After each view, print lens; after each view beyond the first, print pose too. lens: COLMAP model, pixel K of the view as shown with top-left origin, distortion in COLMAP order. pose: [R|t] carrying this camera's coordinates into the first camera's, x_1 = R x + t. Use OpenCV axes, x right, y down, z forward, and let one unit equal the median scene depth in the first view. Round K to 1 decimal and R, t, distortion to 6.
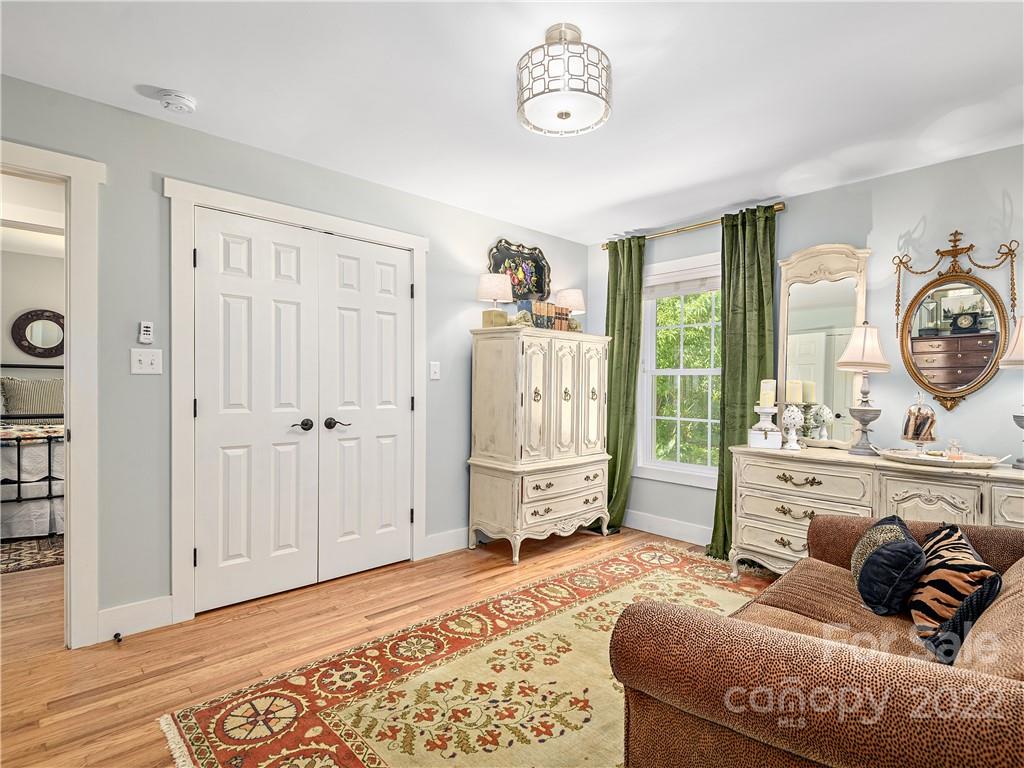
lens RADIAL K [[532.5, 0, 523.2], [0, 532.5, 390.3], [0, 0, 1]] dist [0.005182, -0.001631]
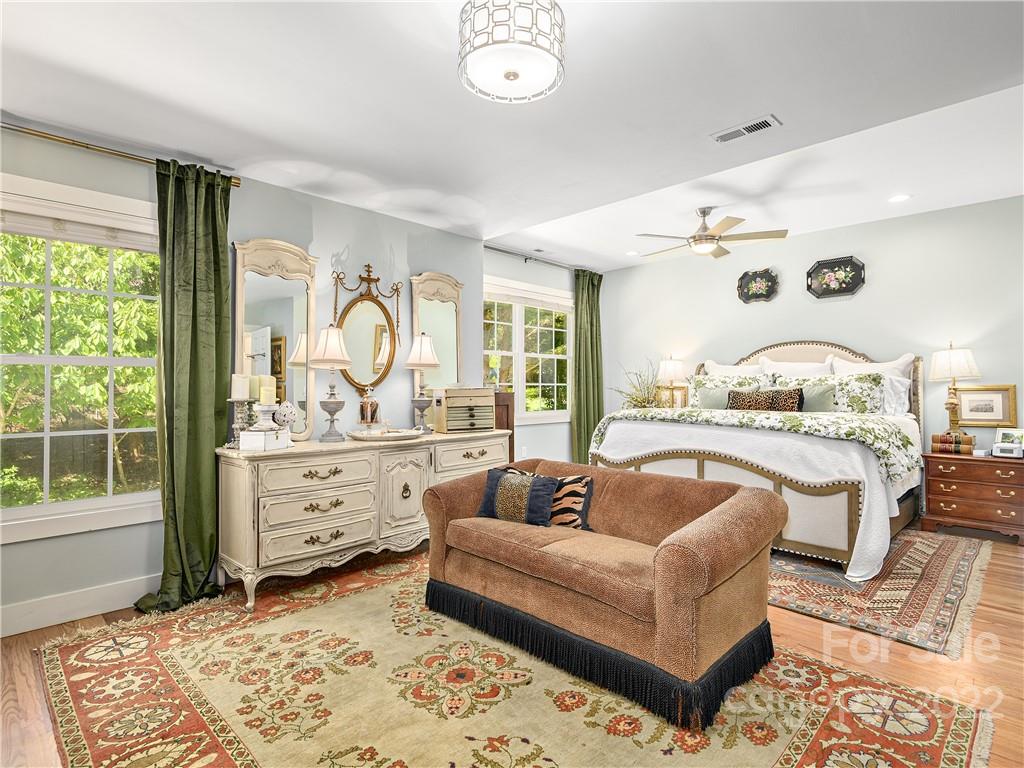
lens RADIAL K [[532.5, 0, 522.0], [0, 532.5, 377.5], [0, 0, 1]] dist [0.005182, -0.001631]
pose [[-0.042042, 0.001026, 0.999115, -0.497022], [0.009526, 0.999954, -0.000626, -0.010815], [-0.999070, 0.009491, -0.042050, 0.632659]]
